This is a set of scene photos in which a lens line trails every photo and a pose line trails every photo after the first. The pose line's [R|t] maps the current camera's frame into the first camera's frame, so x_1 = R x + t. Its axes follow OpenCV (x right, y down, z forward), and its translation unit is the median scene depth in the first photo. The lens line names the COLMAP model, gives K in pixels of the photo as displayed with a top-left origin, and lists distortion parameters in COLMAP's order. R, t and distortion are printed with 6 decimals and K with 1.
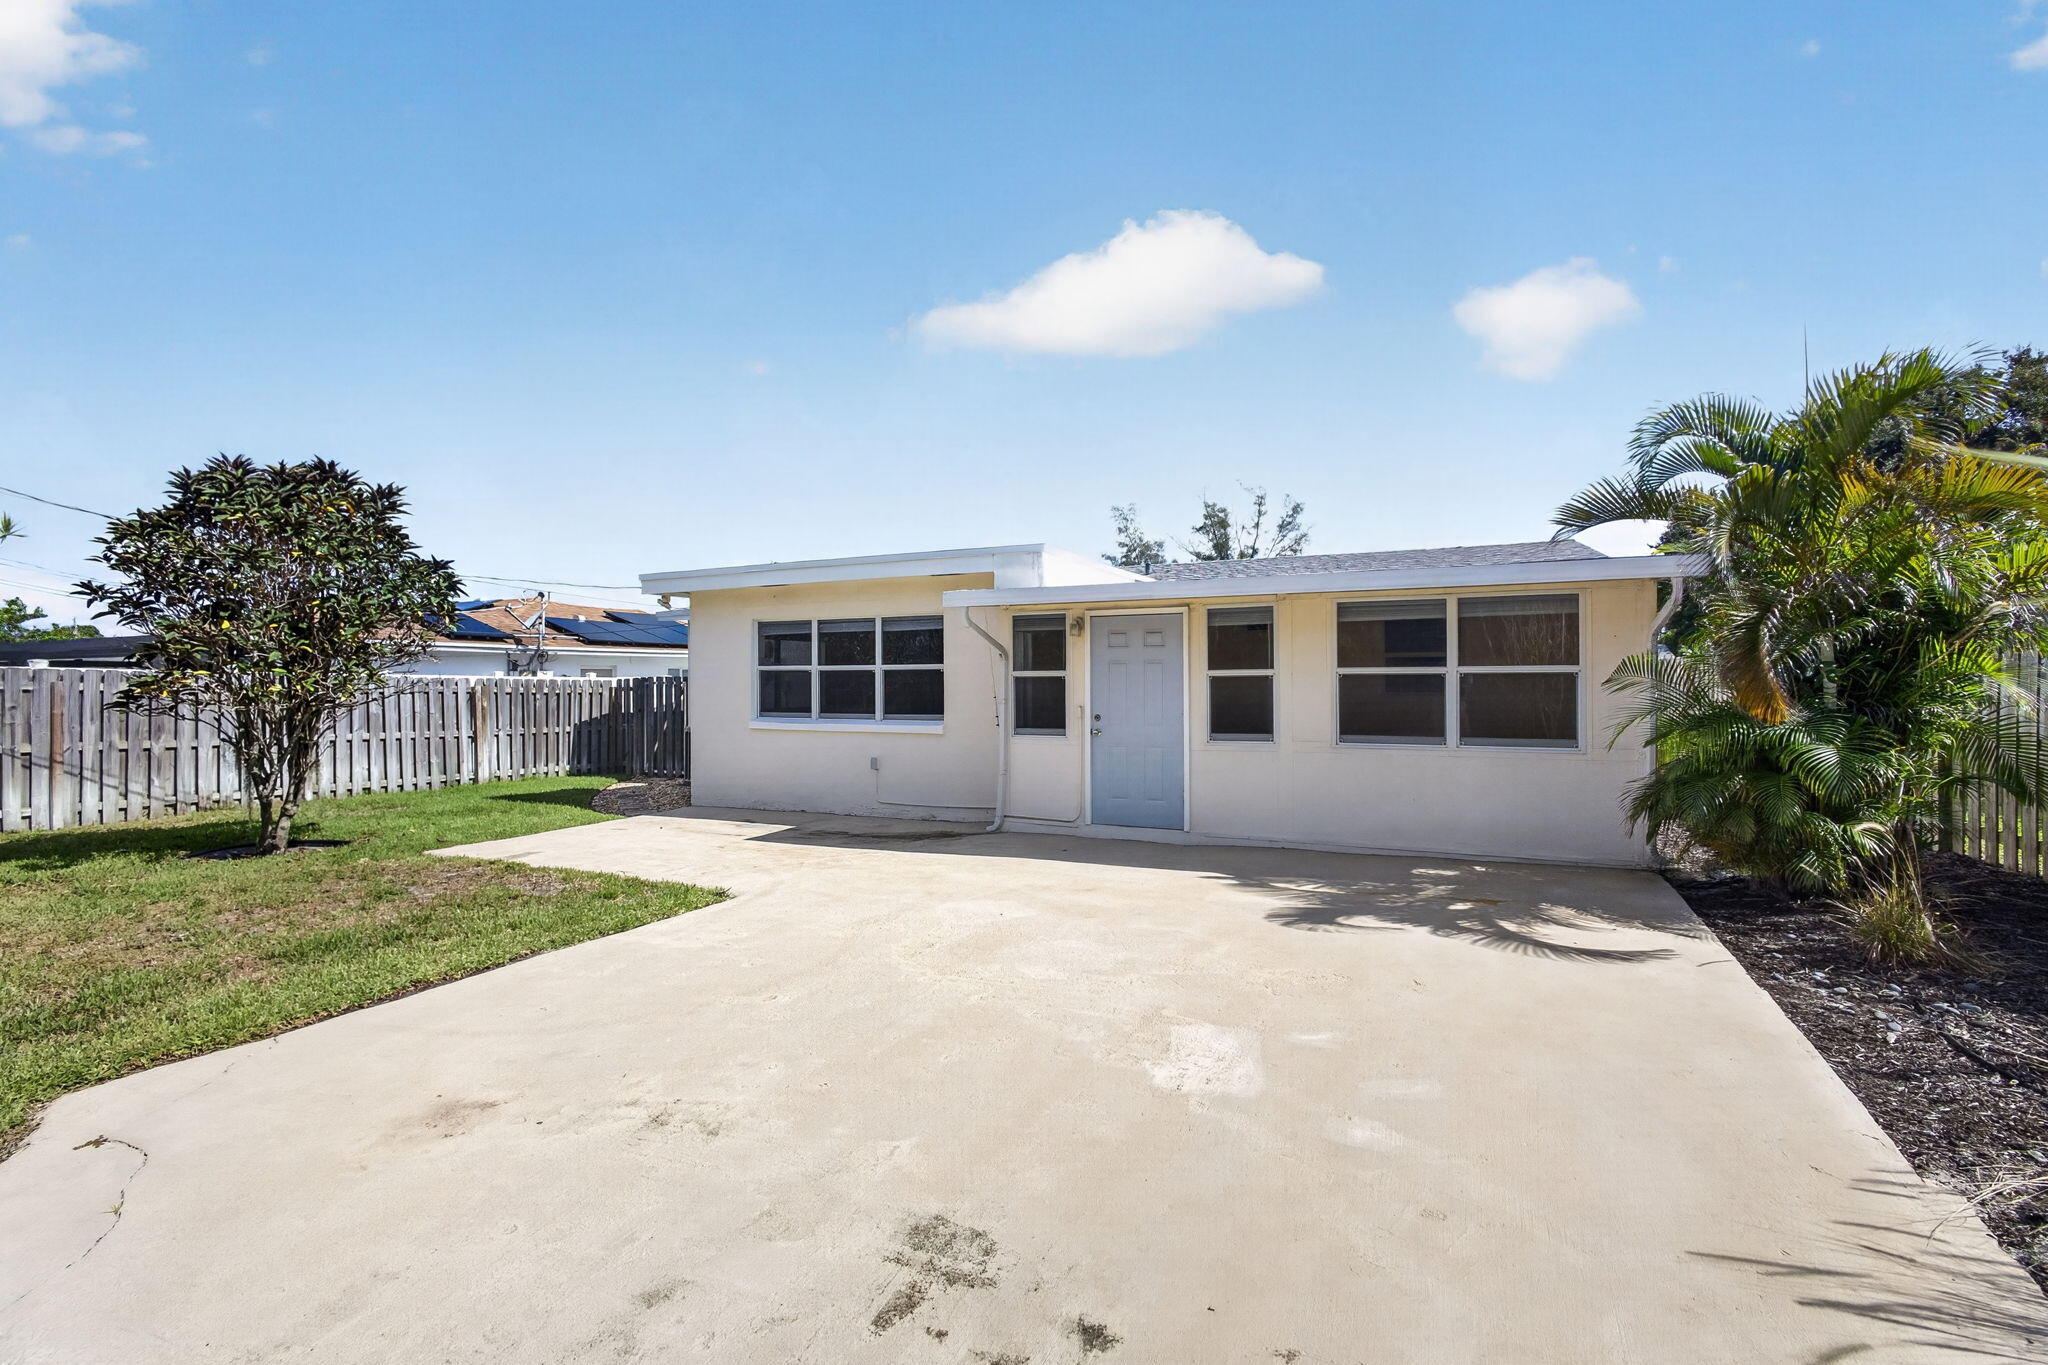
lens RADIAL K [[882.9, 0, 1020.0], [0, 882.9, 679.1], [0, 0, 1]] dist [-0.014848, 0.006378]
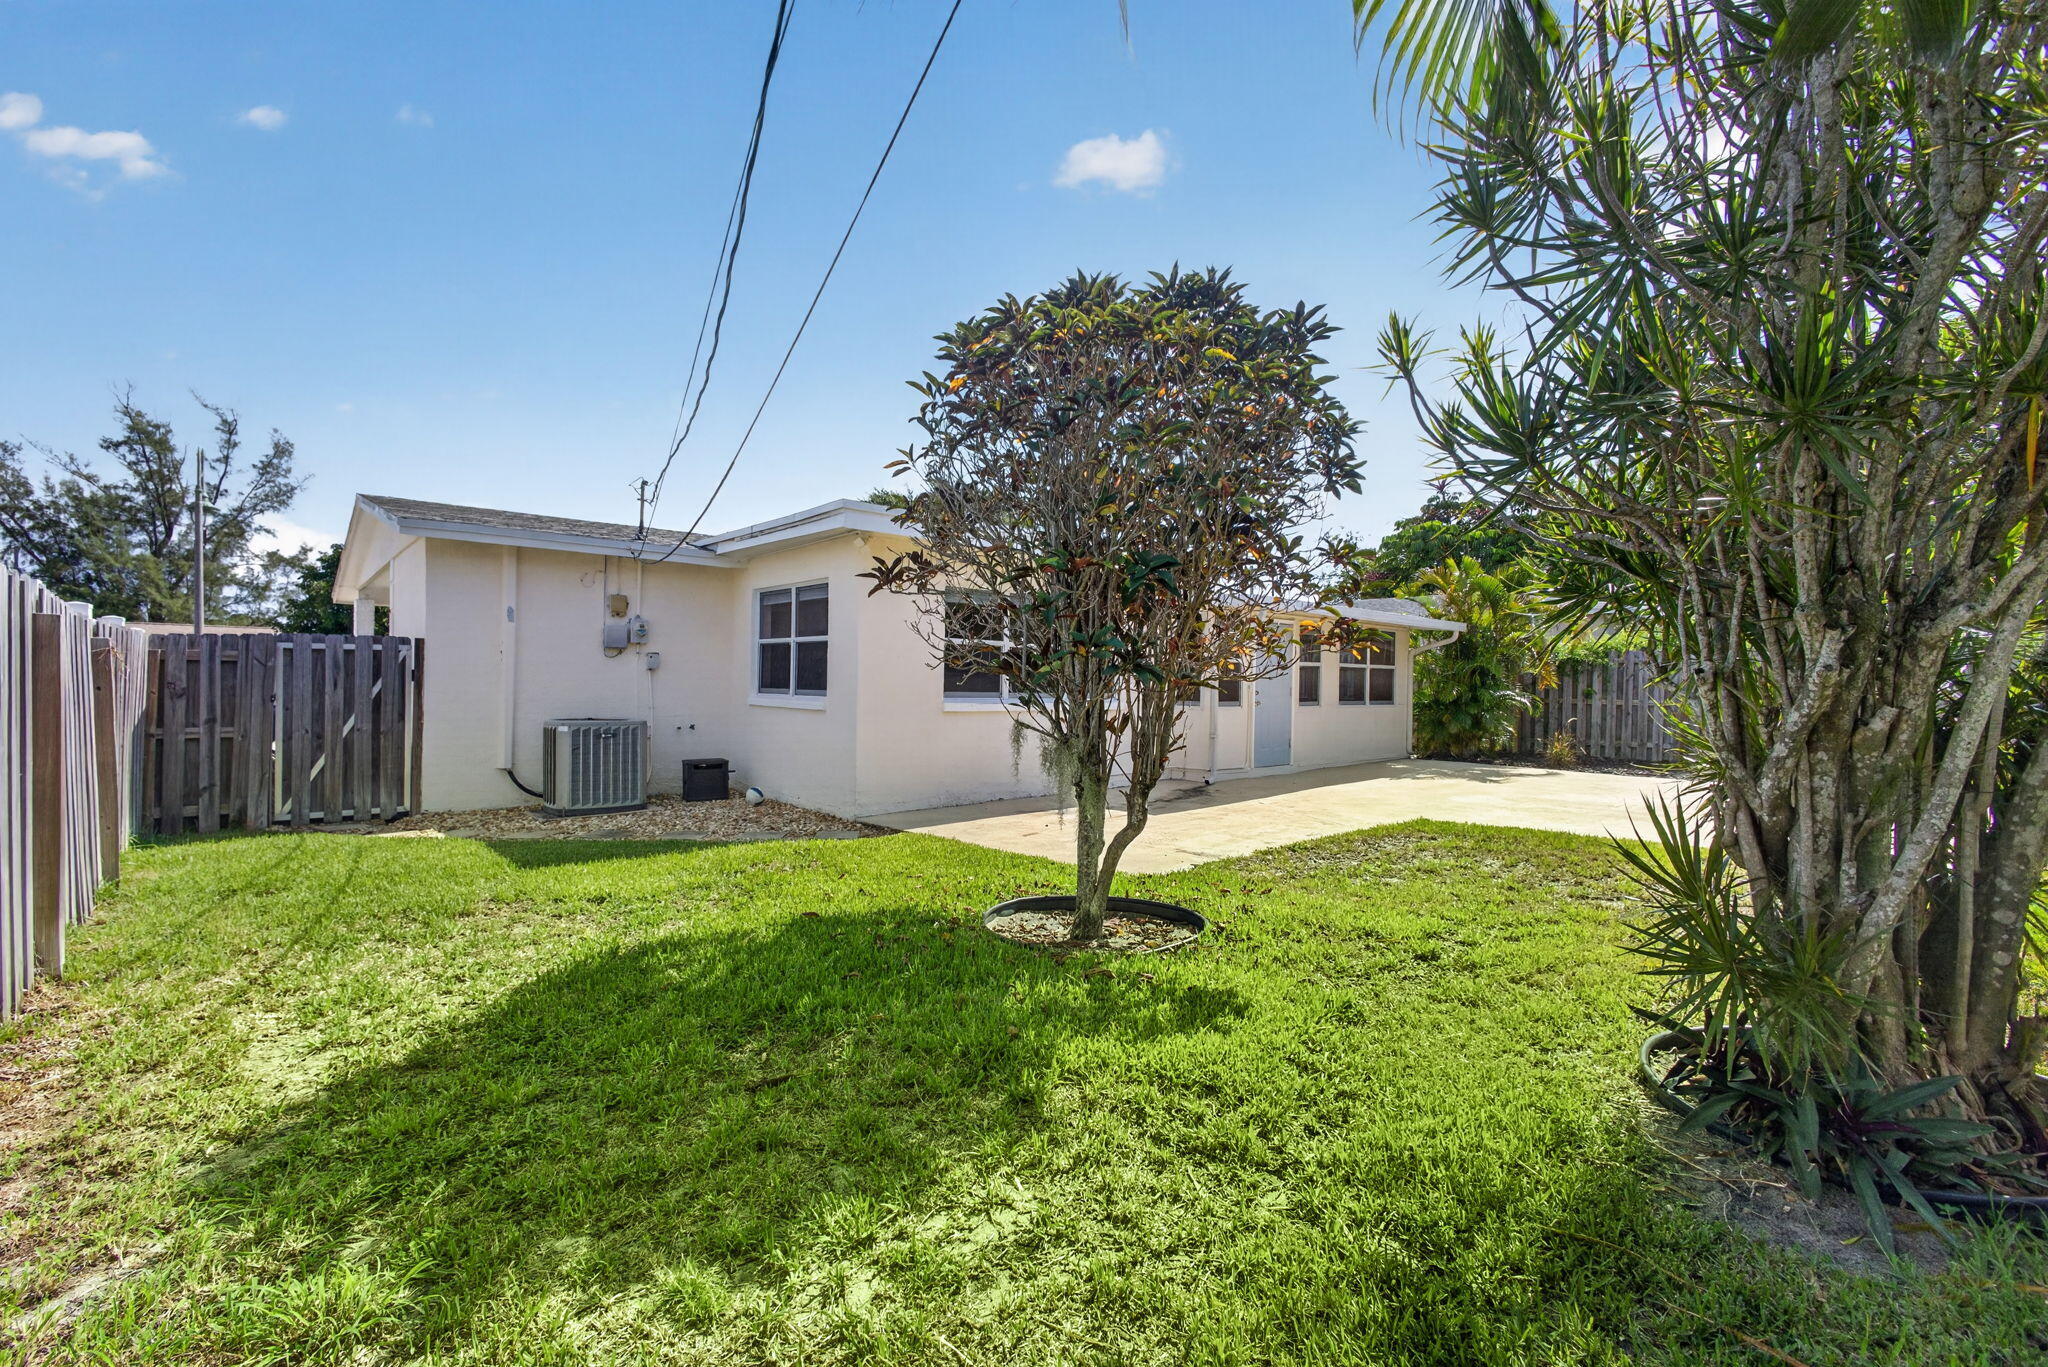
lens RADIAL K [[896.6, 0, 1025.9], [0, 896.6, 645.6], [0, 0, 1]] dist [-0.011031, 0.006917]
pose [[0.407745, 0.046829, 0.911894, -1.307671], [-0.018108, 0.998902, -0.043200, 0.034117], [-0.912916, 0.001102, 0.408146, 0.704430]]
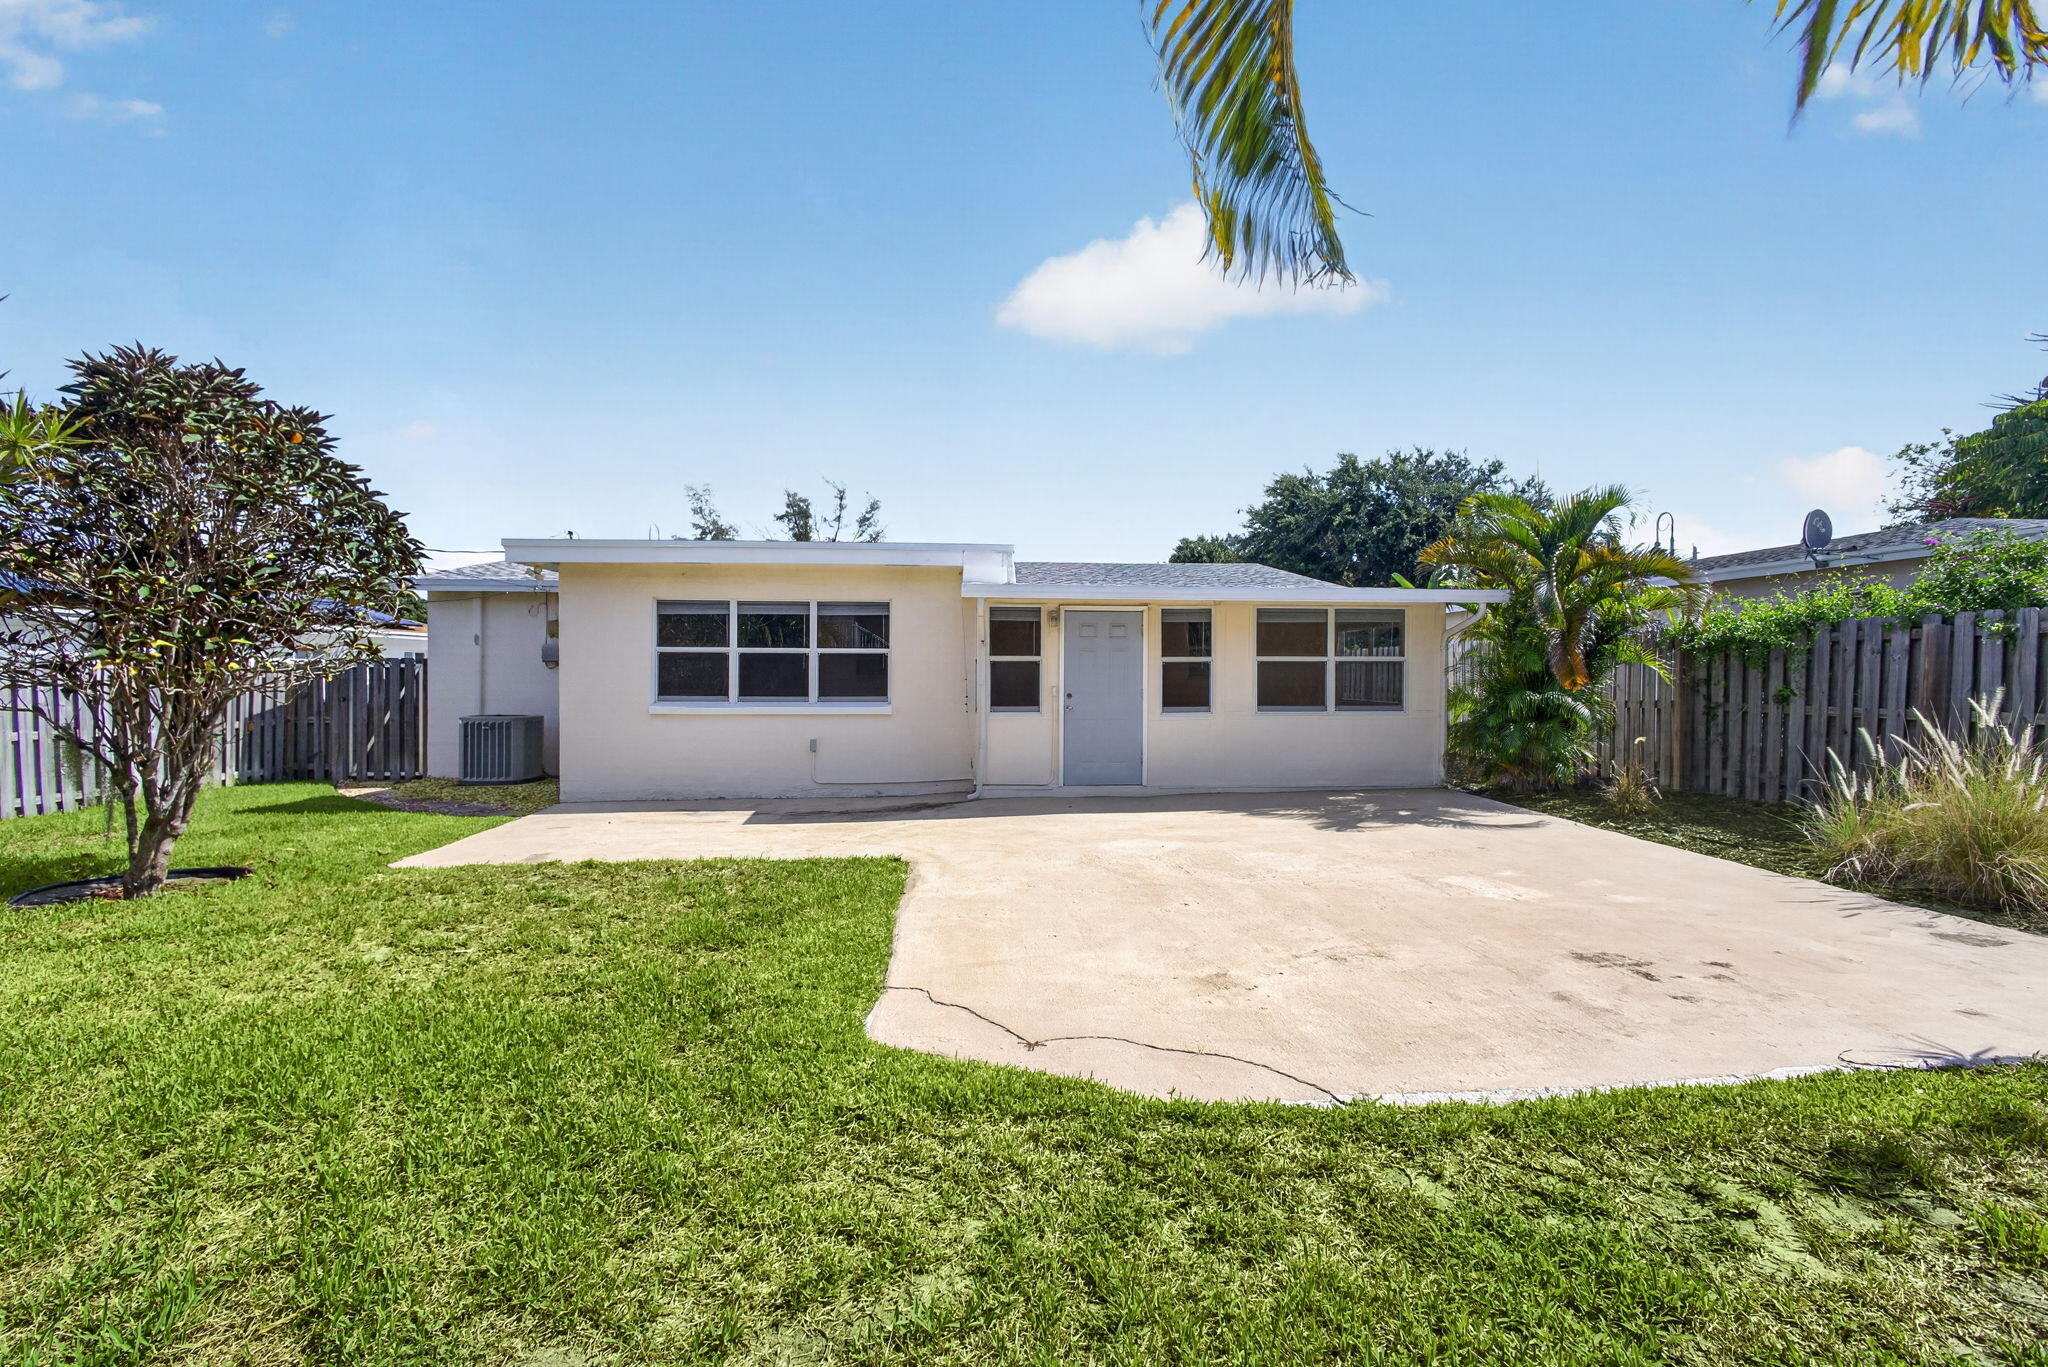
lens RADIAL K [[882.9, 0, 1020.0], [0, 882.9, 680.1], [0, 0, 1]] dist [-0.014848, 0.006378]
pose [[0.869557, -0.000113, 0.493833, -0.524948], [-0.006164, 0.999920, 0.011083, 0.009247], [-0.493794, -0.012681, 0.869486, -0.001201]]
